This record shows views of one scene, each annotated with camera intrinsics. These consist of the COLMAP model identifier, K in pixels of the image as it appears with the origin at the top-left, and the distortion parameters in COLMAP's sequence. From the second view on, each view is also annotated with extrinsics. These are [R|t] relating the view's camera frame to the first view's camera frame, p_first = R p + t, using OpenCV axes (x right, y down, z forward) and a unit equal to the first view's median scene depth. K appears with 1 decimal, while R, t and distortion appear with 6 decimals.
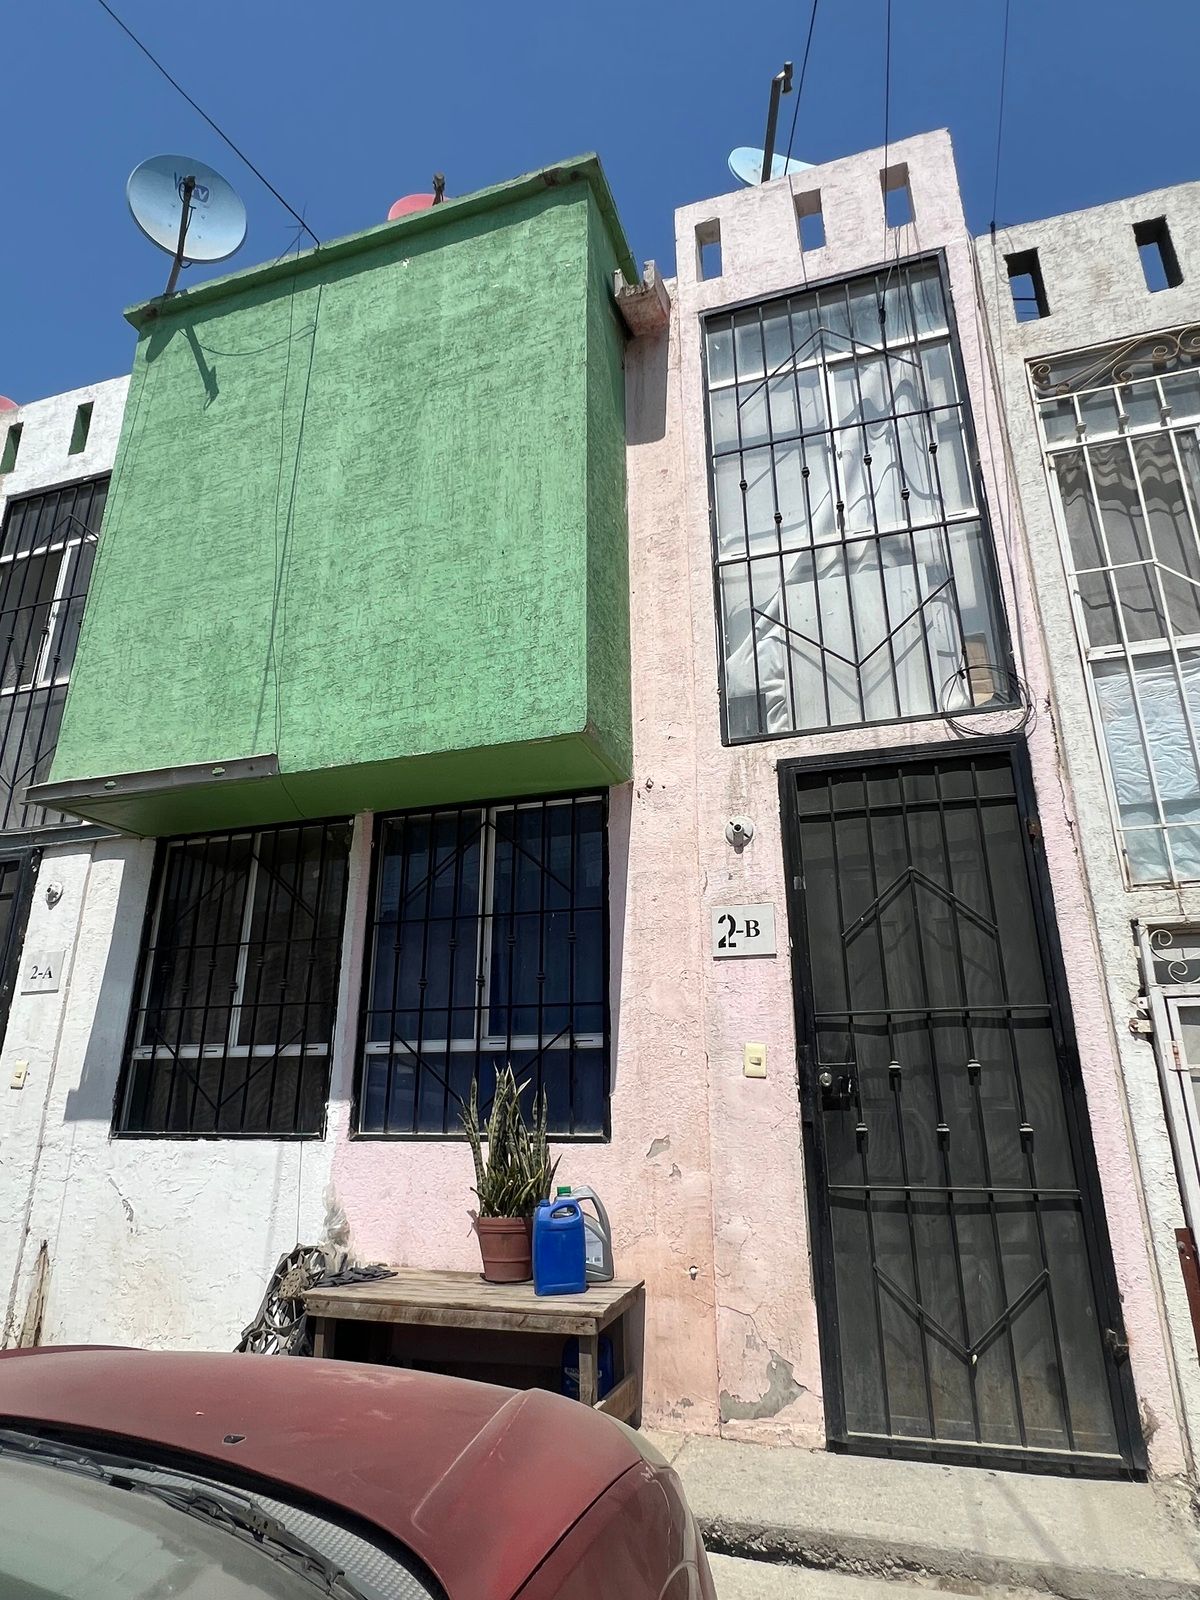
lens RADIAL K [[909.8, 0, 611.2], [0, 909.8, 790.2], [0, 0, 1]] dist [-0.002206, 0.000867]
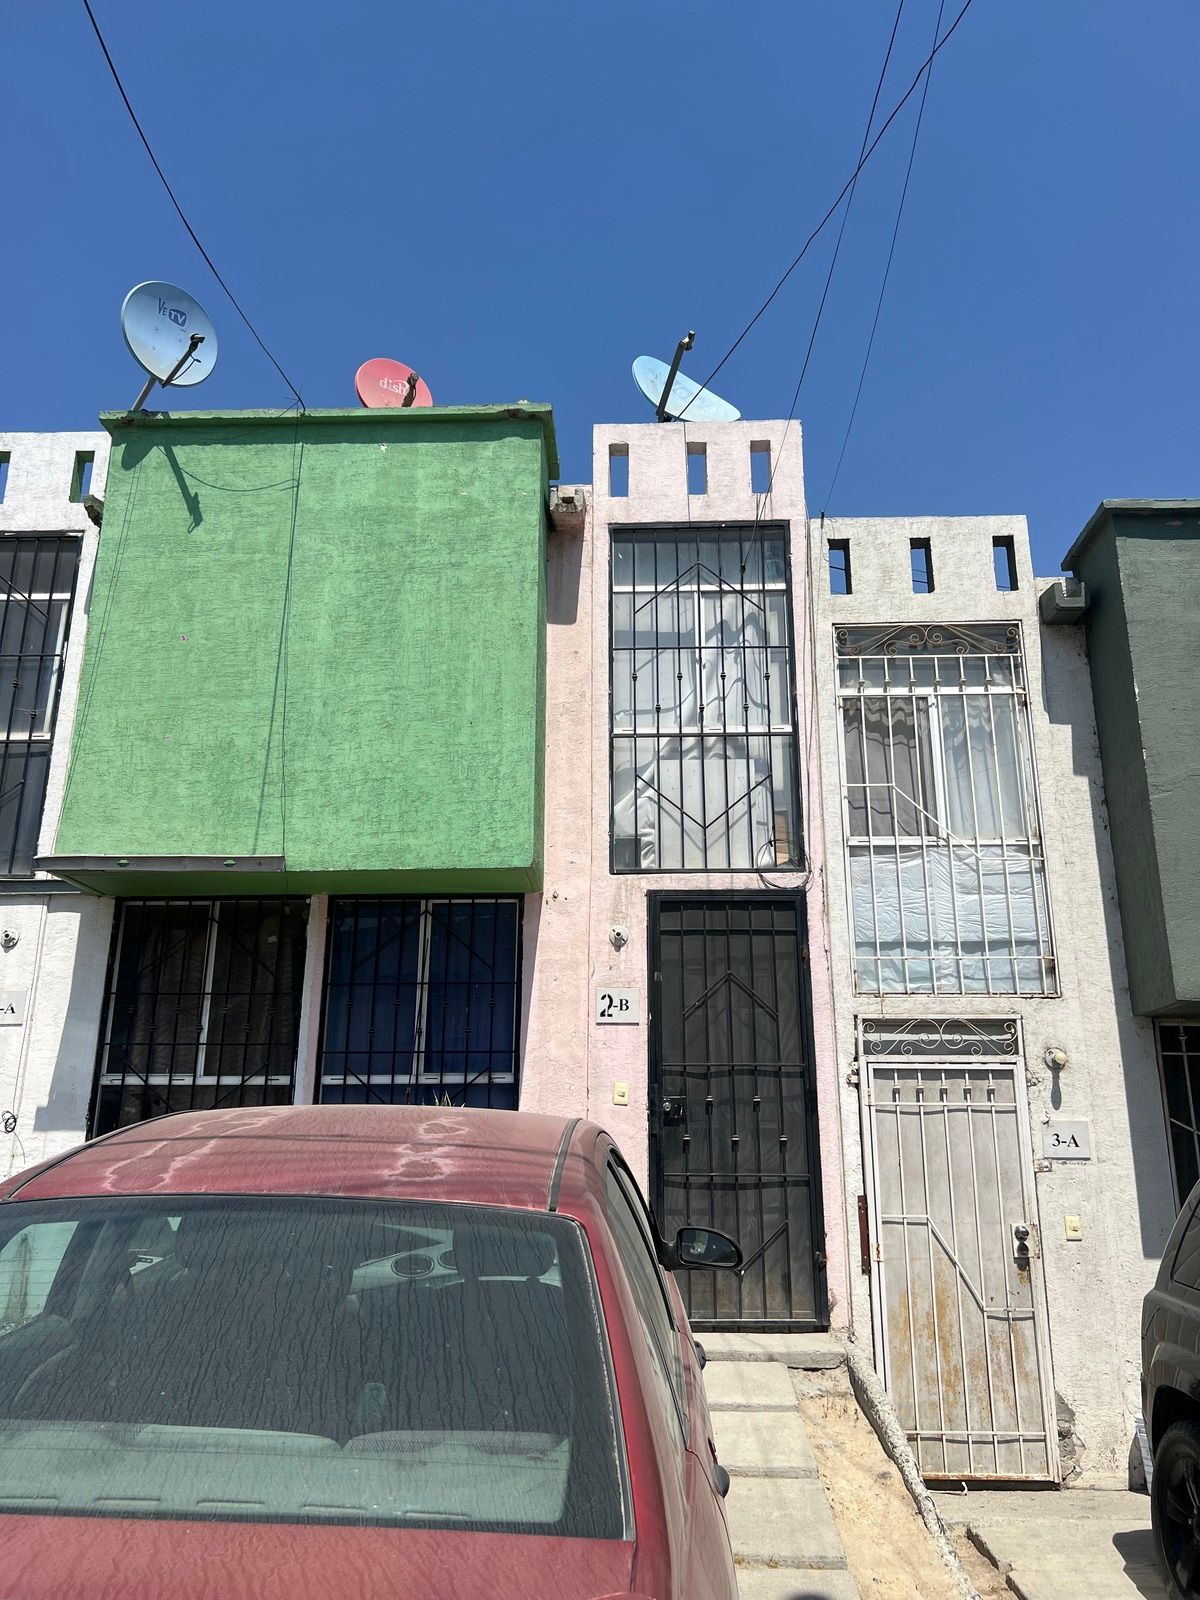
lens RADIAL K [[1214.0, 0, 603.1], [0, 1214.0, 796.5], [0, 0, 1]] dist [0.073676, -0.038336]
pose [[0.960377, 0.090777, 0.263505, -0.382749], [-0.098580, 0.994992, 0.016515, -0.191710], [-0.260686, -0.041837, 0.964517, -0.789961]]
